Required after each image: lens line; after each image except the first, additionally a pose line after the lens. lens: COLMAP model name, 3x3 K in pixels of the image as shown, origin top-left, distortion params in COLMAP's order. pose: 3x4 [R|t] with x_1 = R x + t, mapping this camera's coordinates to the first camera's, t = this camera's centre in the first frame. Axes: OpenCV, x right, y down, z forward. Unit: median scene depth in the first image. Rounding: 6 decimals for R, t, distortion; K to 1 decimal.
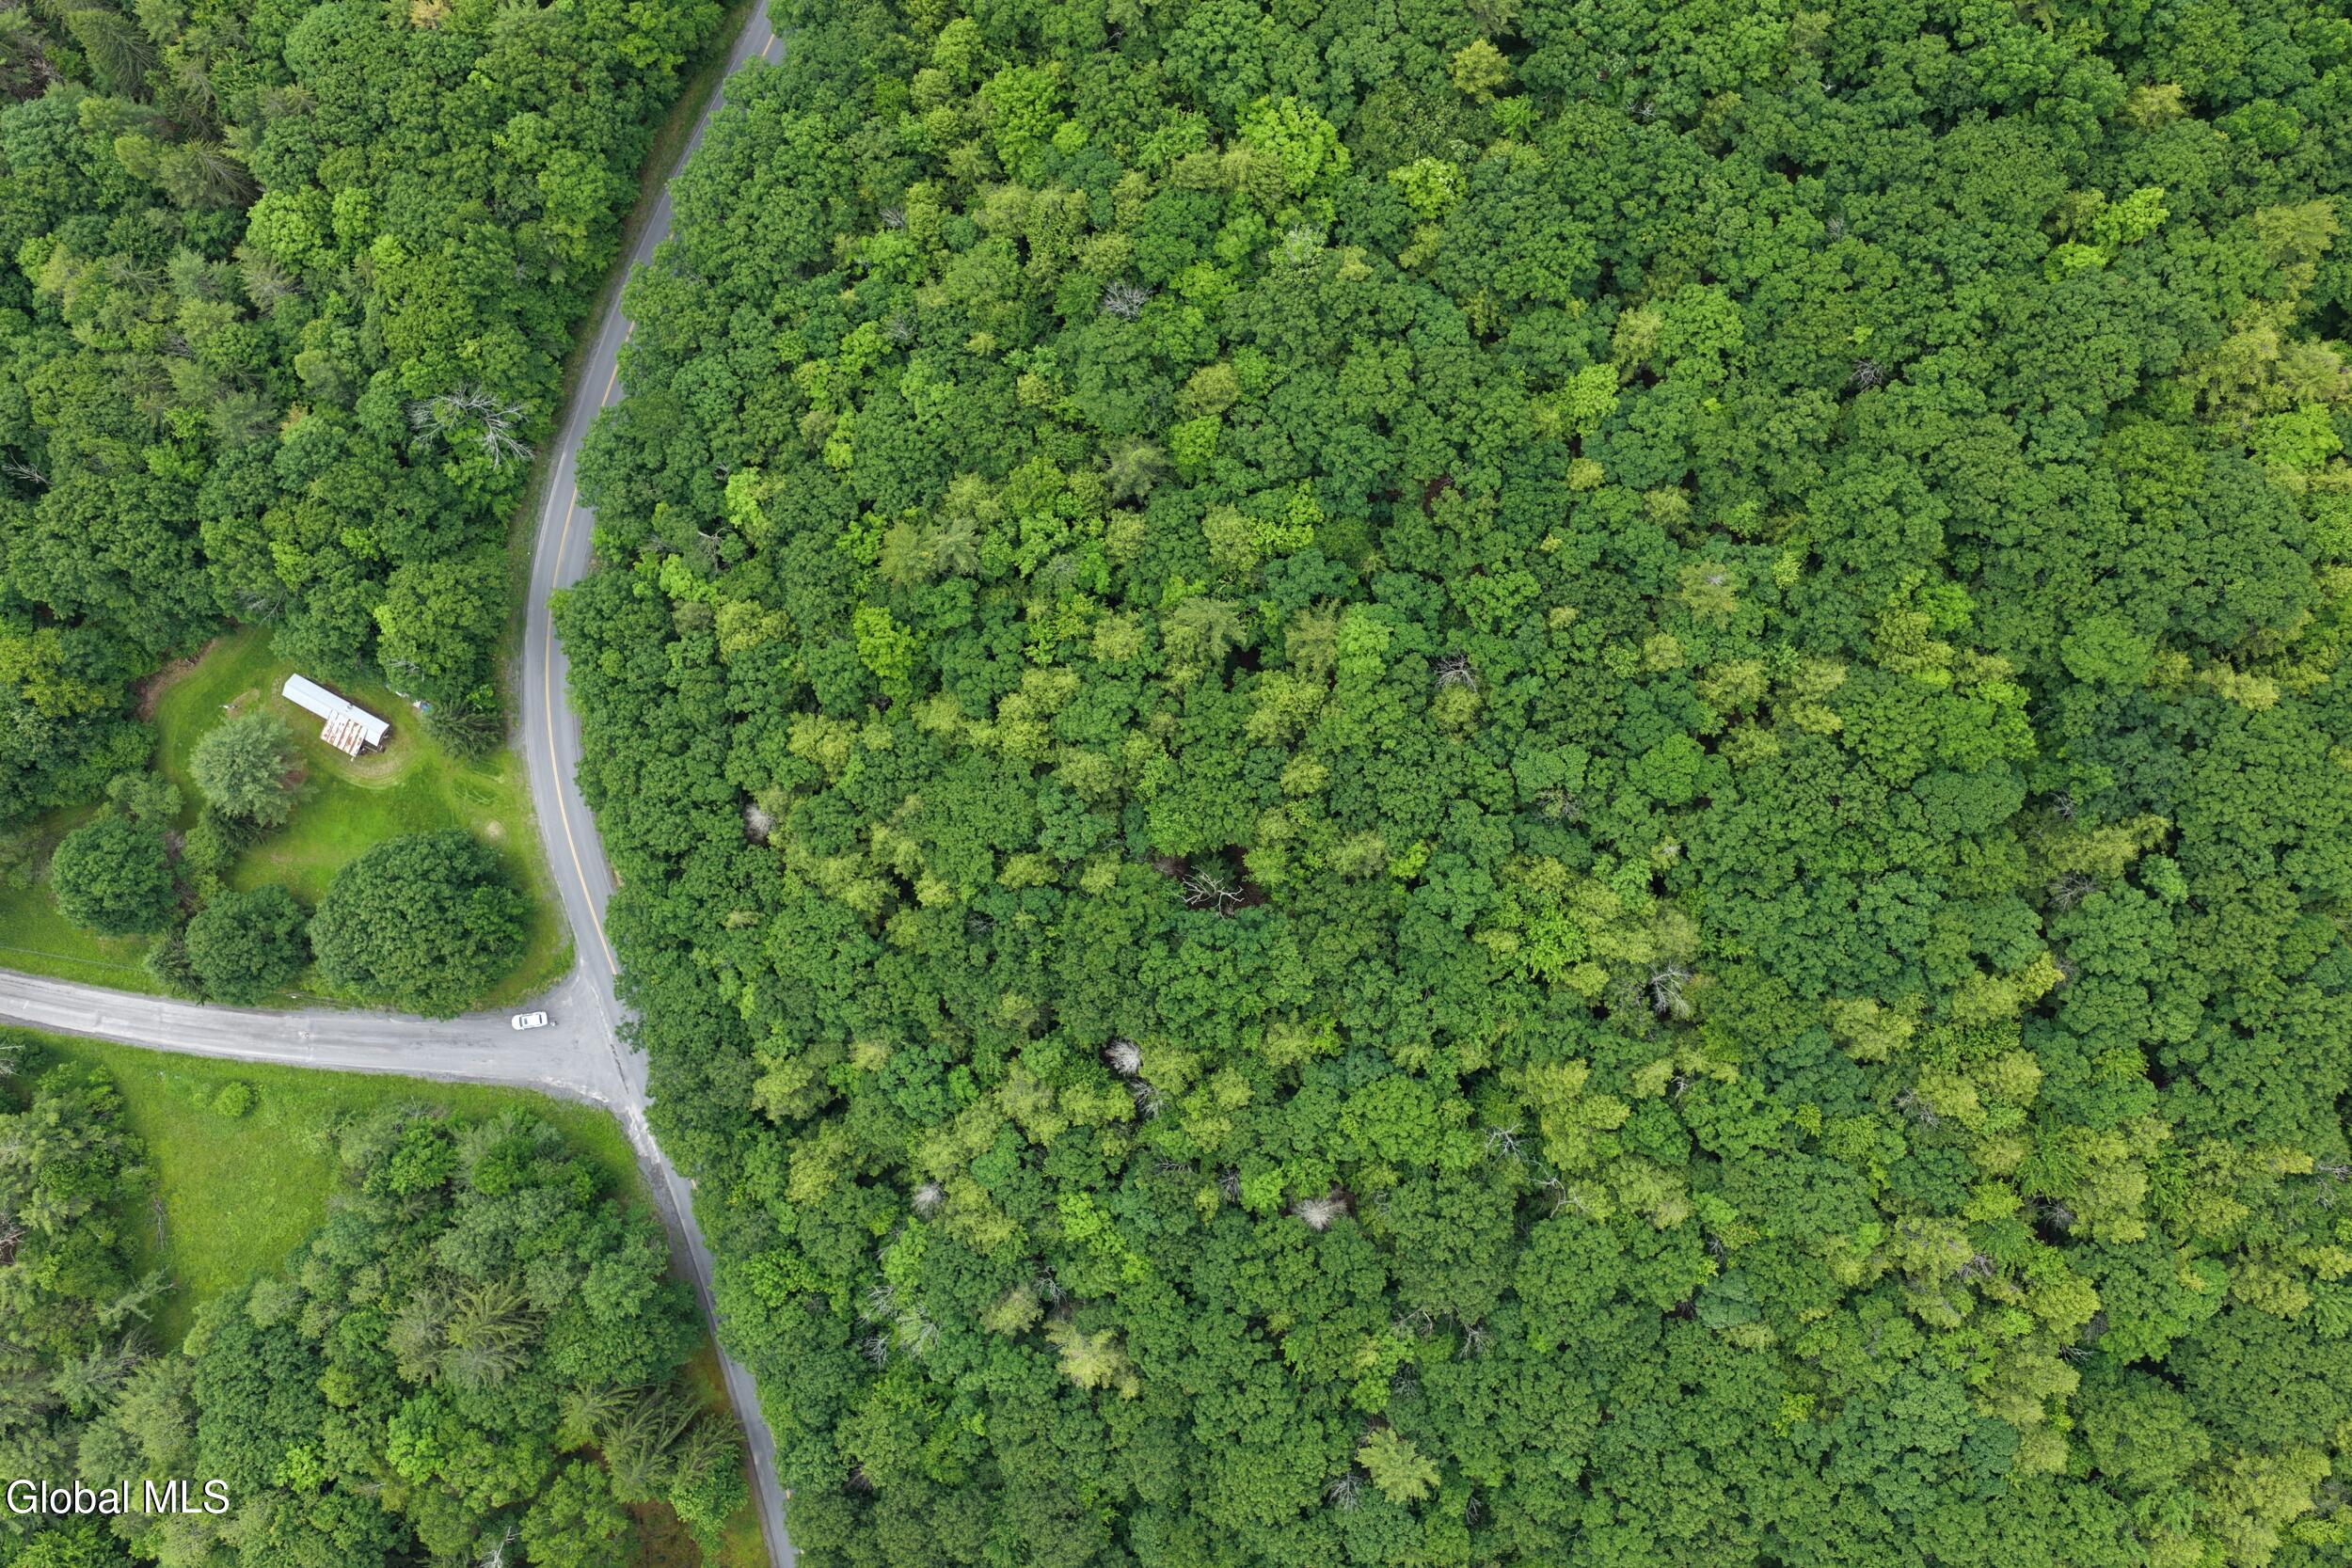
lens RADIAL K [[1938.2, 0, 1184.4], [0, 1938.2, 769.6], [0, 0, 1]] dist [-0.011398, 0.036431]
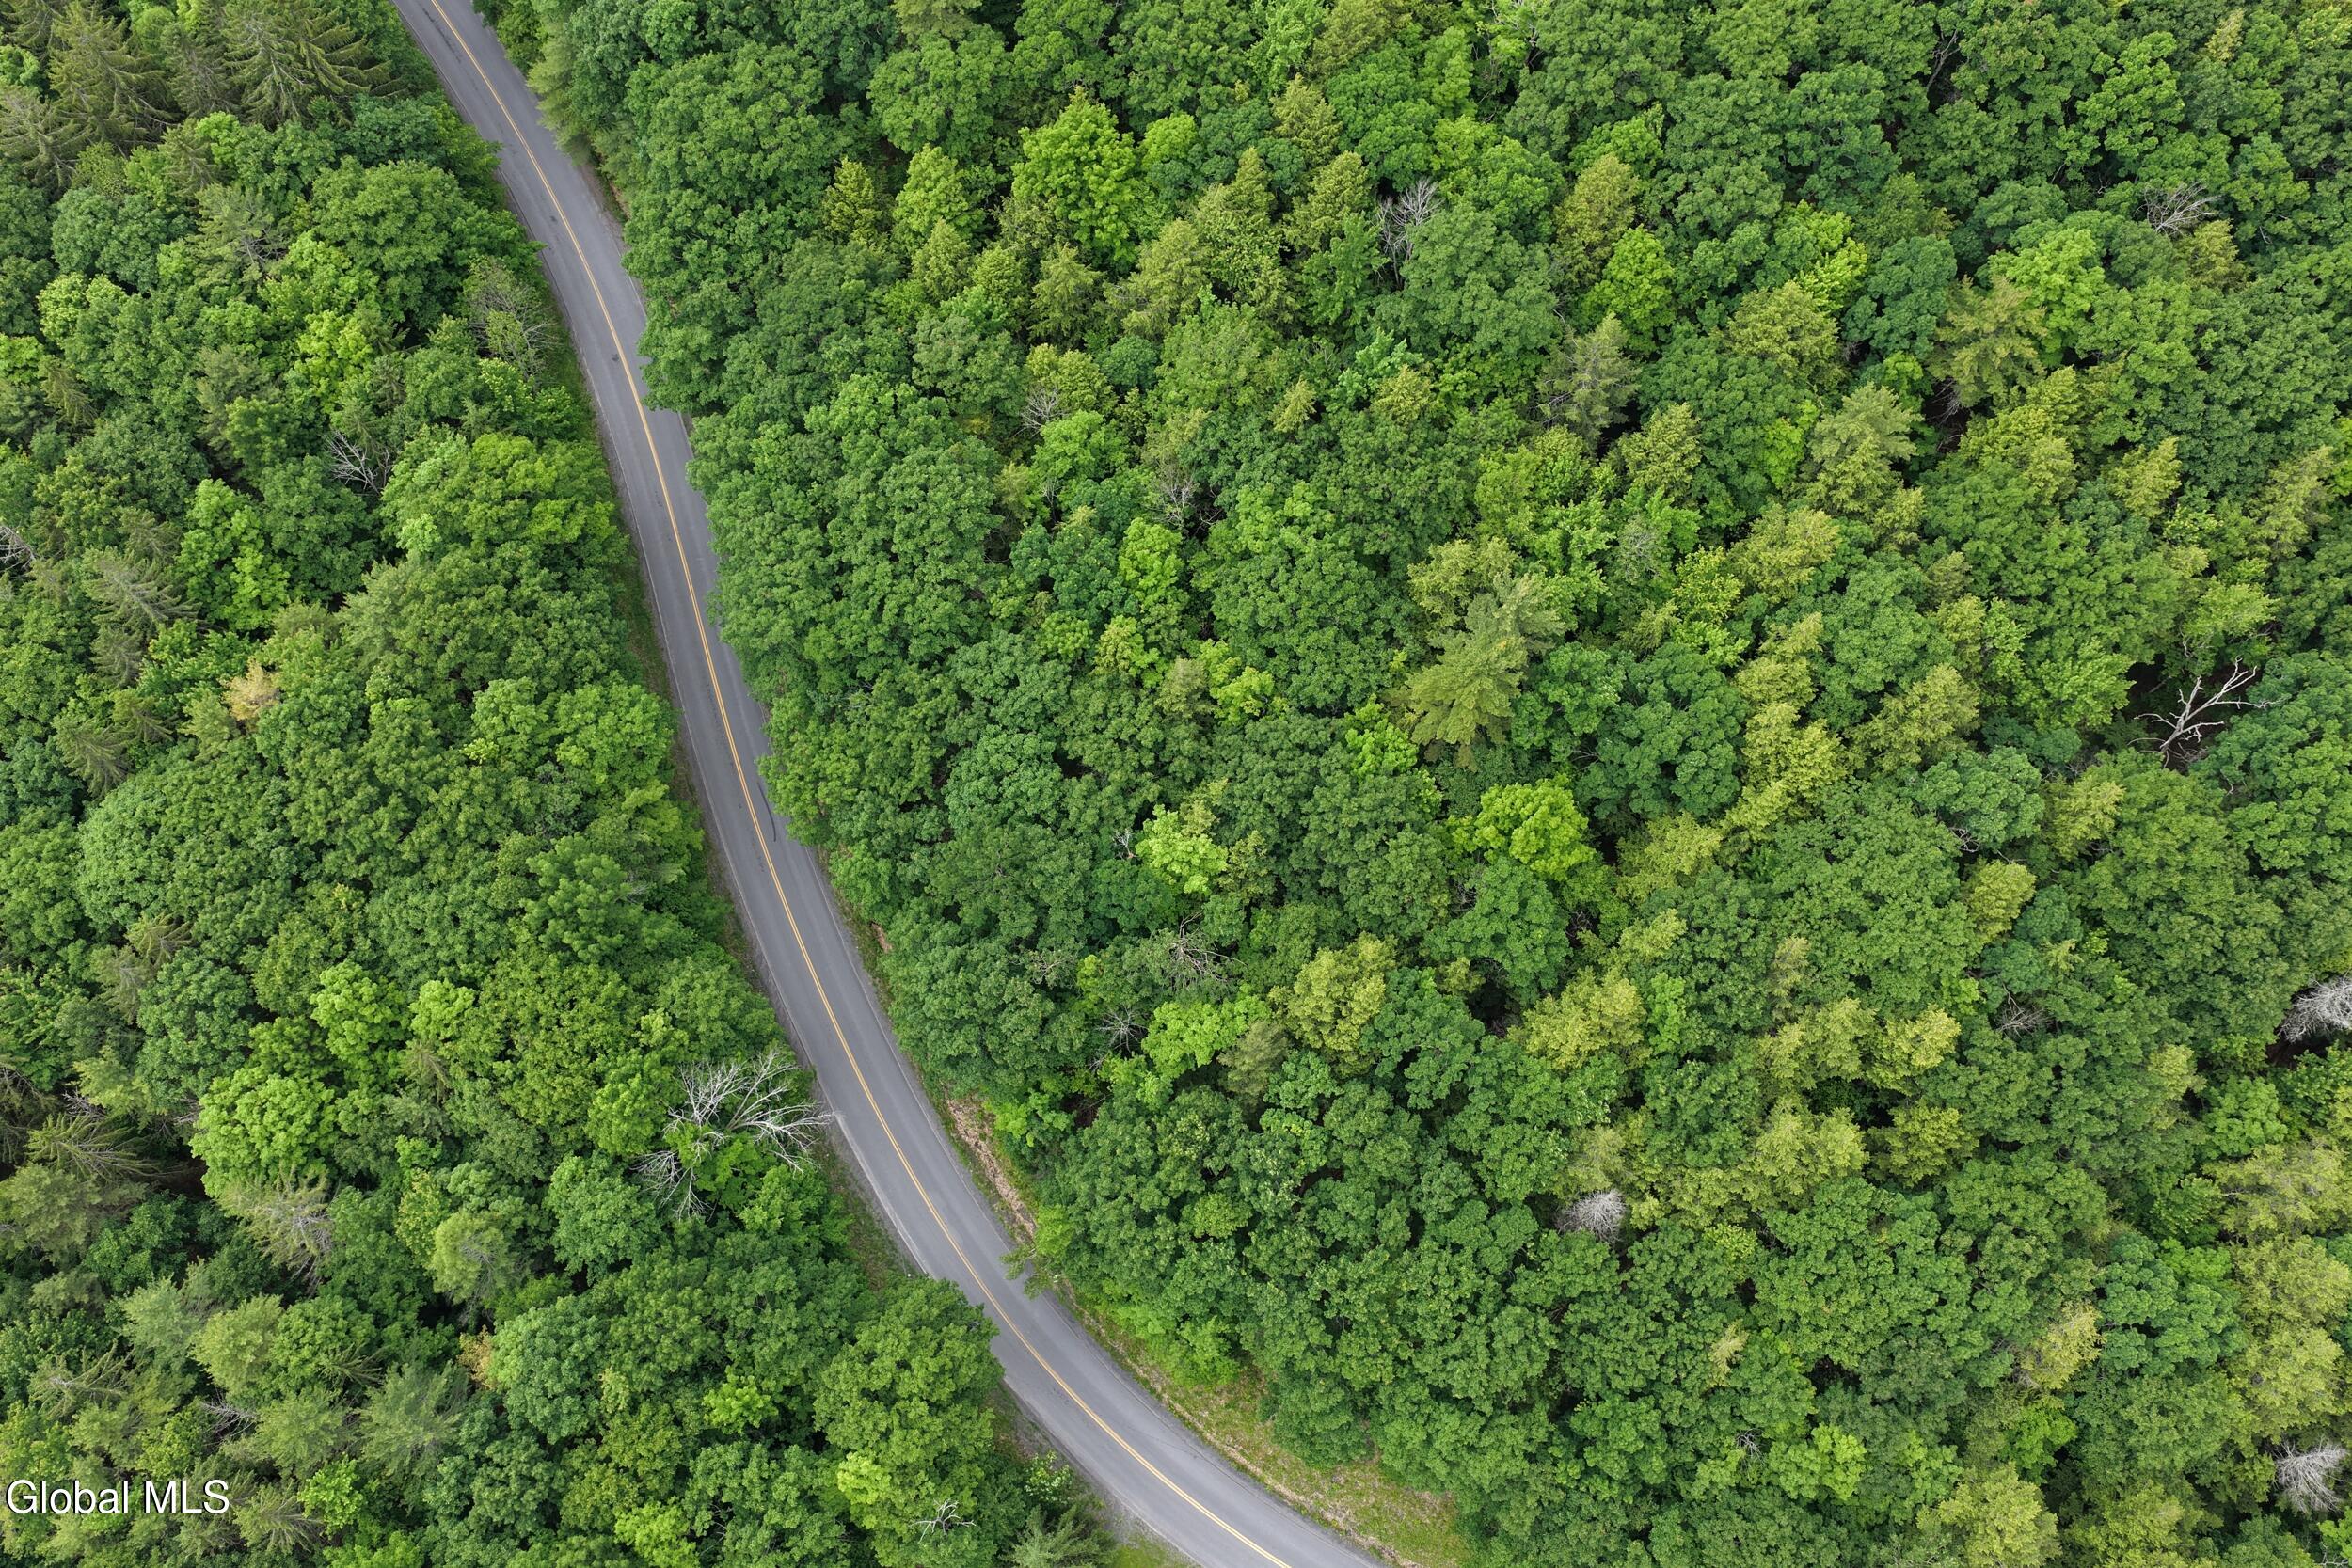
lens RADIAL K [[1938.2, 0, 1182.9], [0, 1938.2, 768.9], [0, 0, 1]] dist [-0.011398, 0.036431]
pose [[0.688944, -0.659279, 0.301176, -0.414116], [0.723254, 0.652553, -0.226004, -0.020506], [-0.047533, 0.373530, 0.926399, 0.448981]]
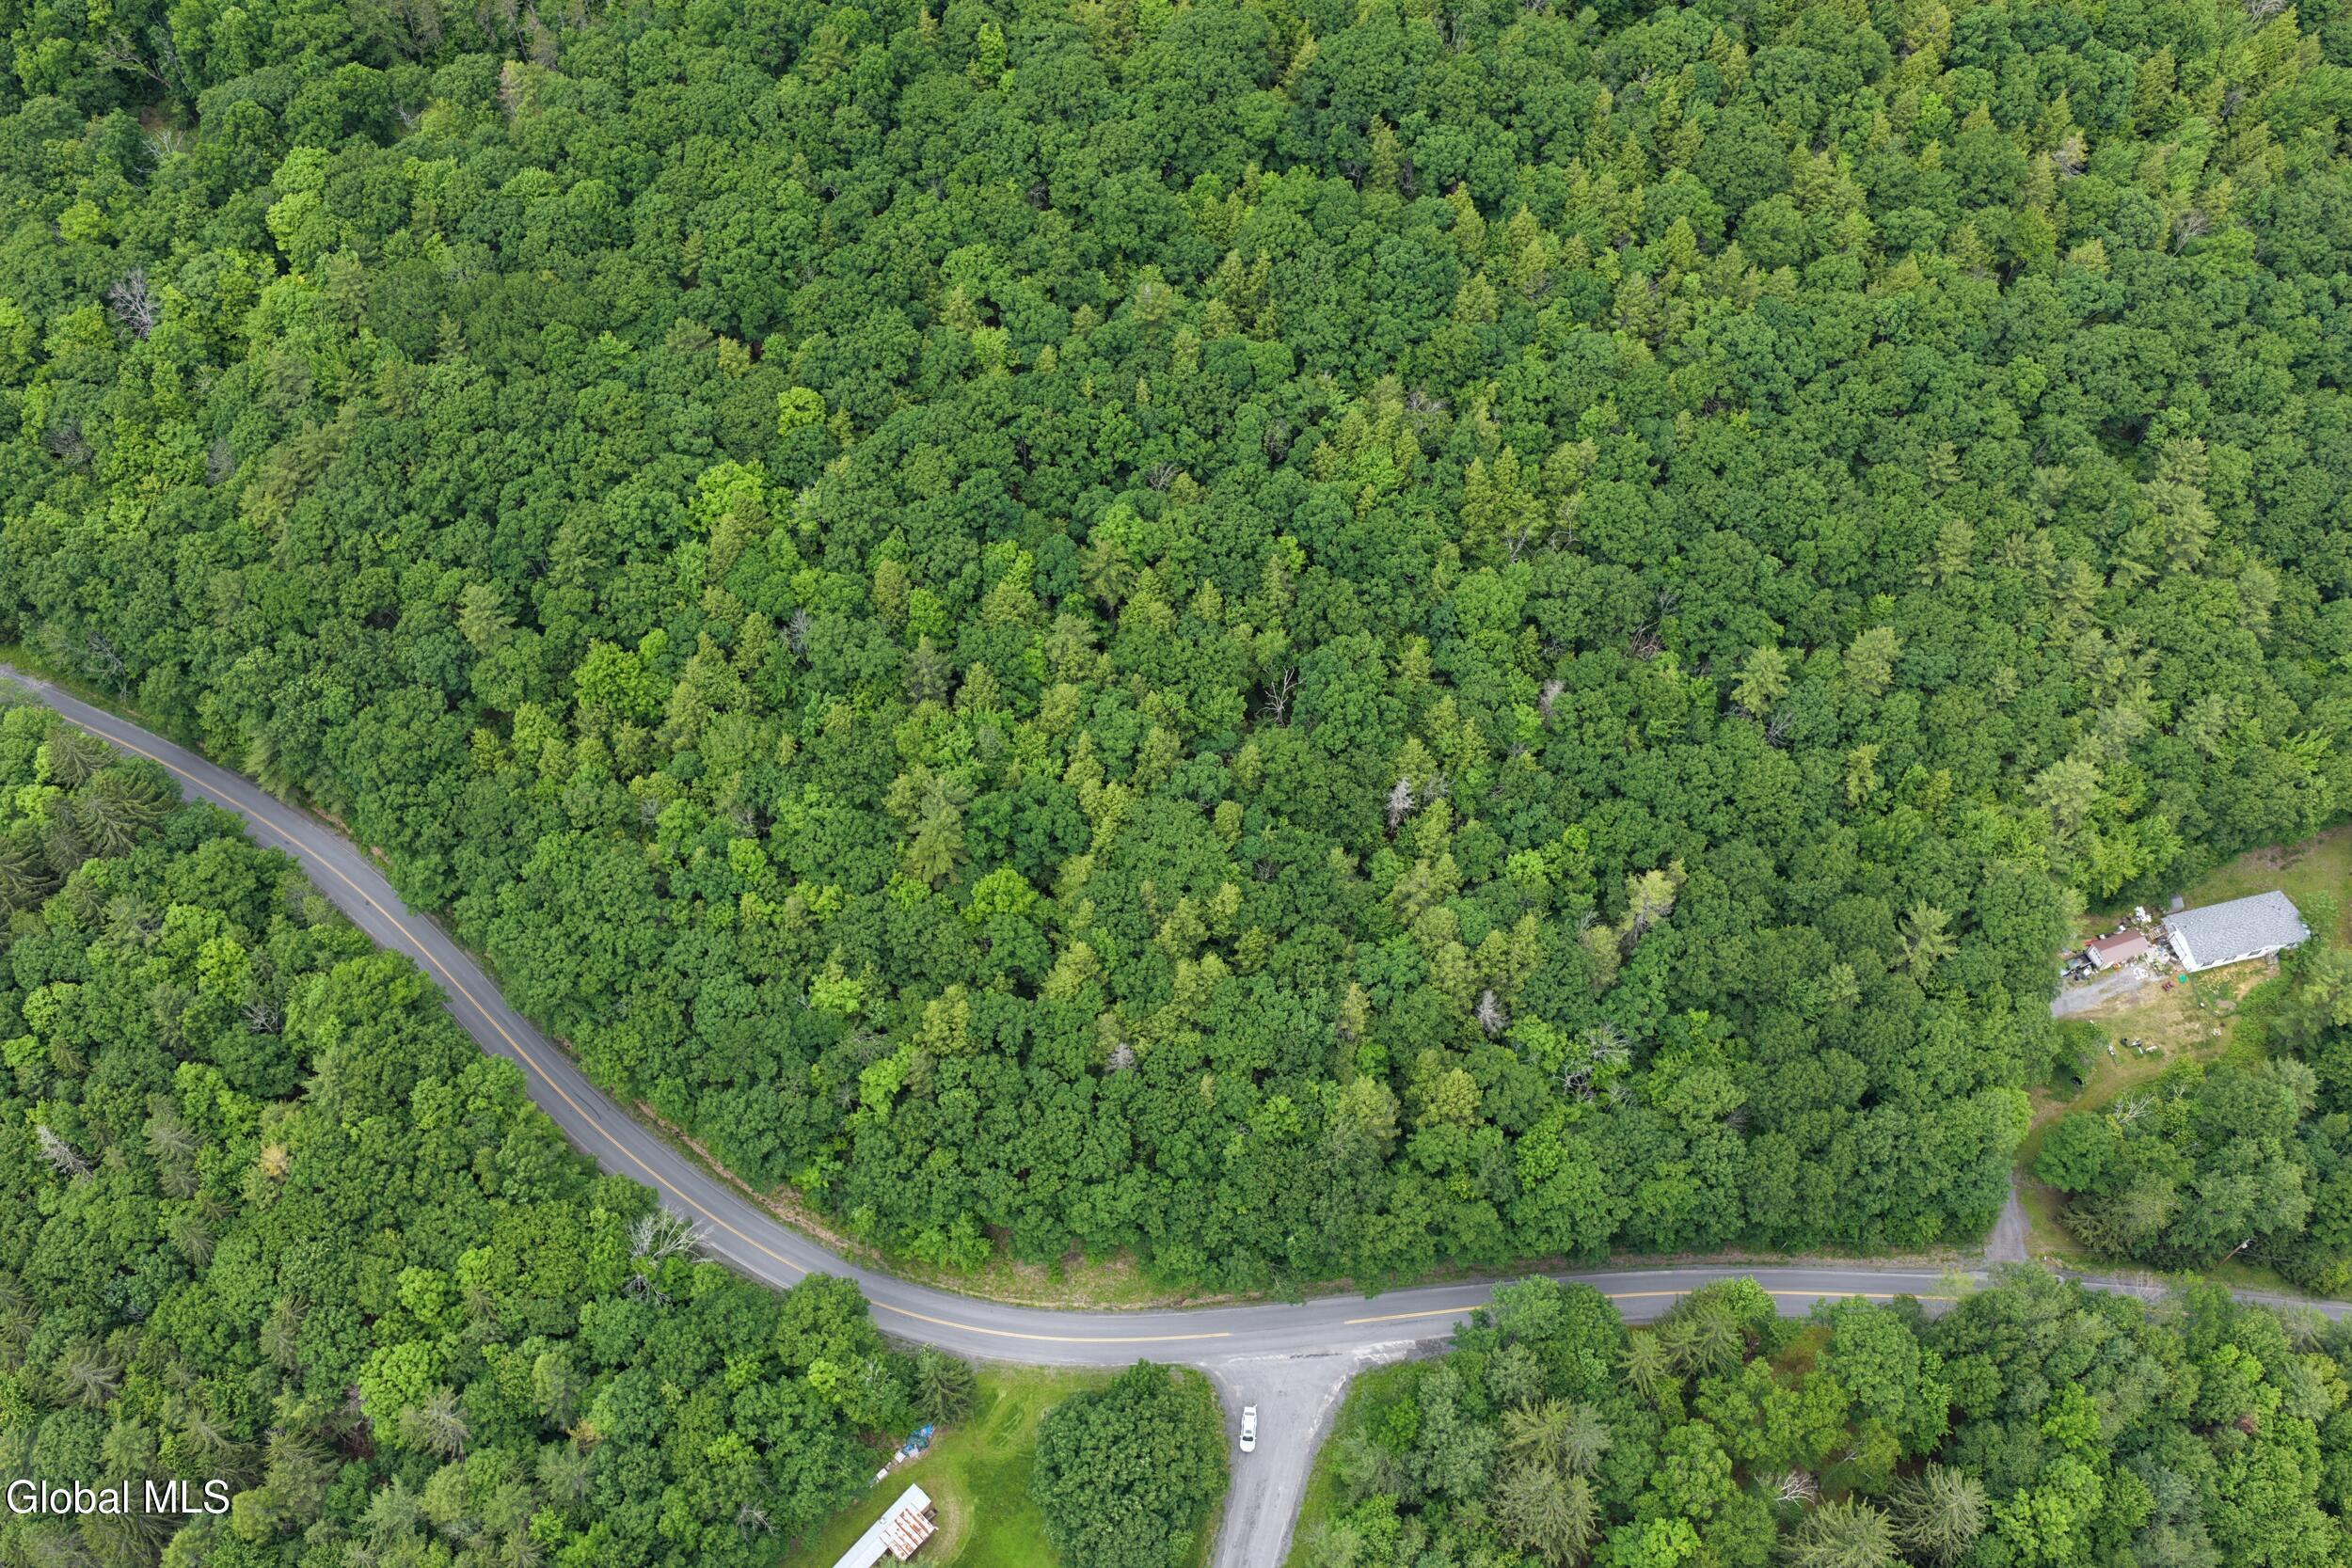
lens RADIAL K [[1938.2, 0, 1170.4], [0, 1938.2, 774.5], [0, 0, 1]] dist [-0.011398, 0.036431]
pose [[0.246650, -0.803402, 0.541949, -0.710048], [0.967599, 0.235320, -0.091525, 0.119914], [-0.054000, 0.546964, 0.835413, 0.009975]]
